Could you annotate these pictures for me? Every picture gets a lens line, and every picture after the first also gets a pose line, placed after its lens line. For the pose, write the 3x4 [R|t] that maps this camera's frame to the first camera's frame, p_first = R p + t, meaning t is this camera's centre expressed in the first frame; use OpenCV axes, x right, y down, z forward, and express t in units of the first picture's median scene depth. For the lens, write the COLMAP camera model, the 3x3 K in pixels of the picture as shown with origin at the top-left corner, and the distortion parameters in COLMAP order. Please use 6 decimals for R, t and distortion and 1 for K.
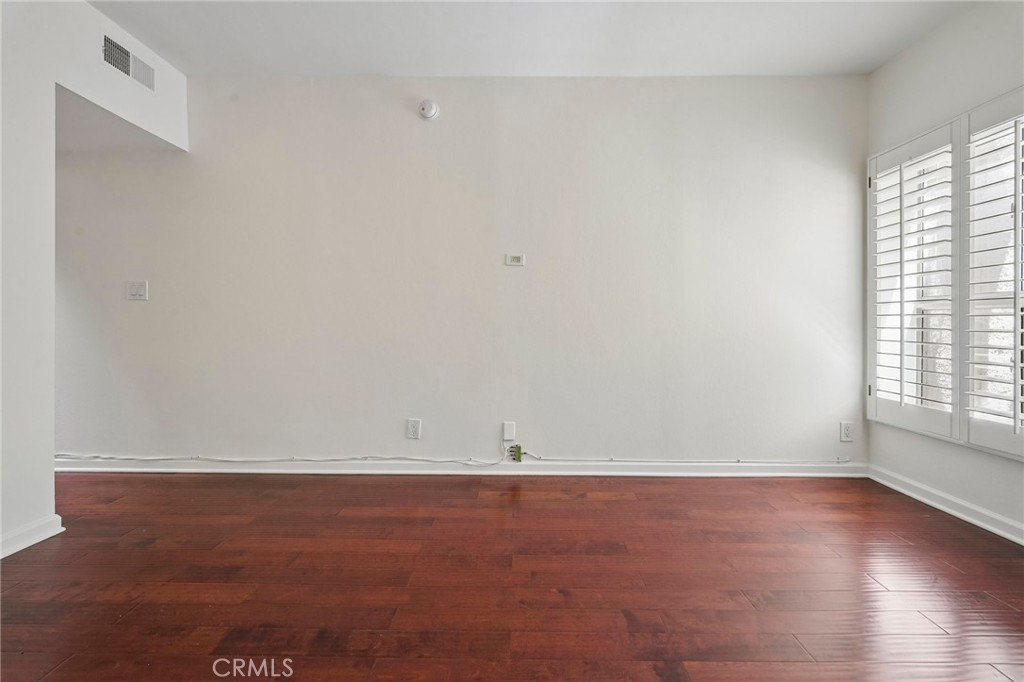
lens RADIAL K [[462.5, 0, 511.2], [0, 462.5, 324.1], [0, 0, 1]] dist [-0.005658, 0.000467]
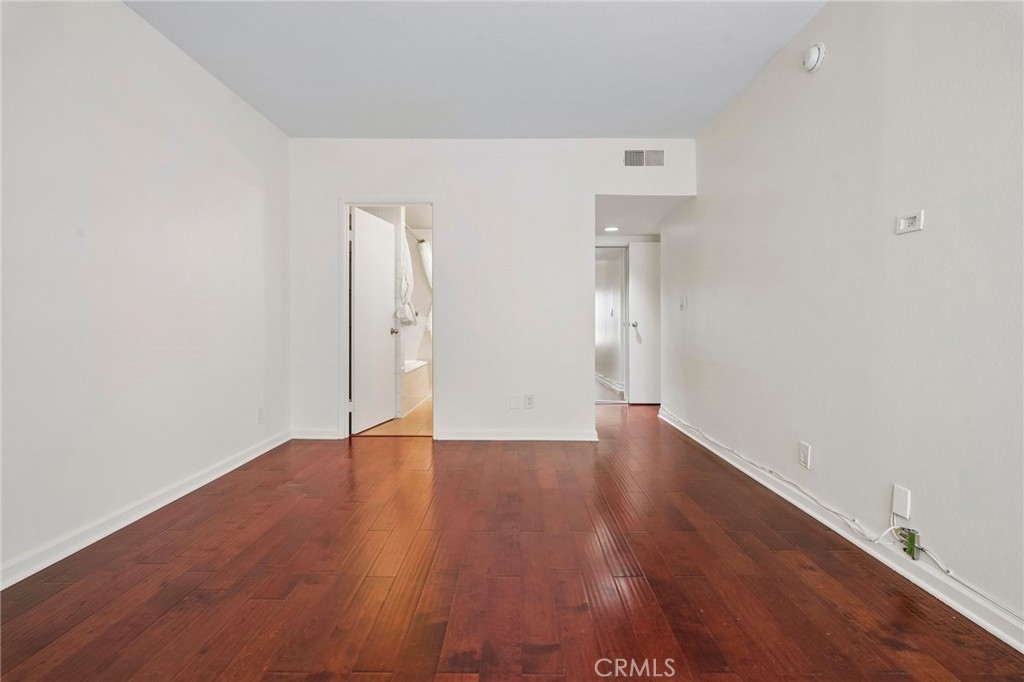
lens RADIAL K [[459.9, 0, 517.3], [0, 459.9, 328.2], [0, 0, 1]] dist [-0.002963, 0.000013]
pose [[0.011300, 0.004562, -0.999926, 0.629086], [-0.004993, 0.999977, 0.004506, -0.000345], [0.999924, 0.004941, 0.011322, 0.502577]]
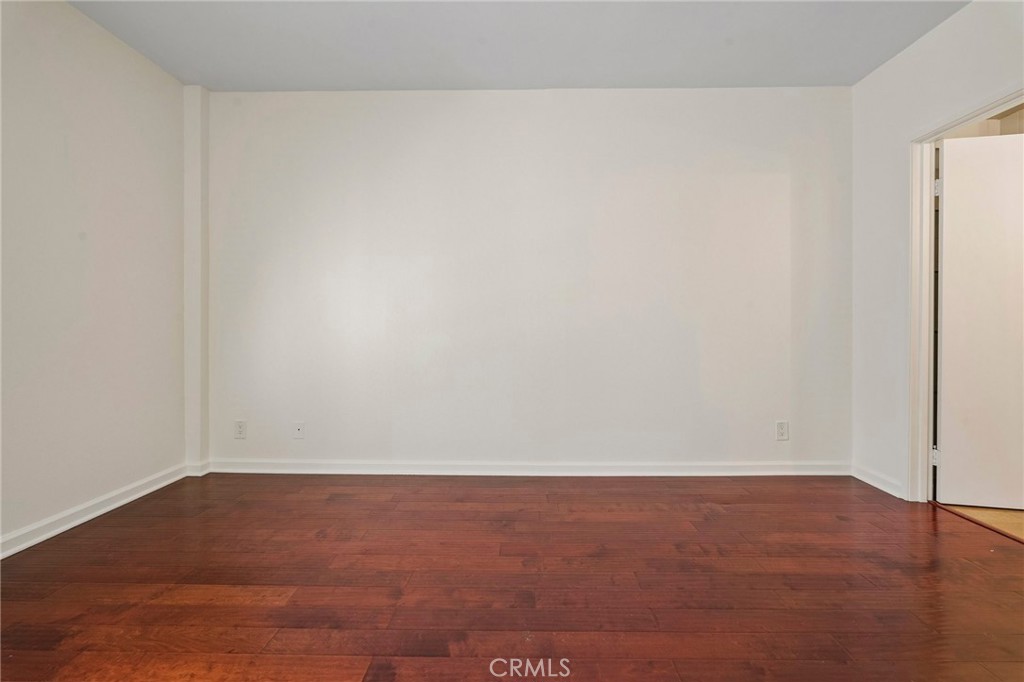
lens RADIAL K [[459.9, 0, 517.3], [0, 459.9, 328.2], [0, 0, 1]] dist [-0.002963, 0.000013]
pose [[-0.999967, -0.003417, 0.007353, 0.018842], [-0.003366, 0.999970, 0.006920, -0.005100], [-0.007377, 0.006895, -0.999949, 0.909991]]
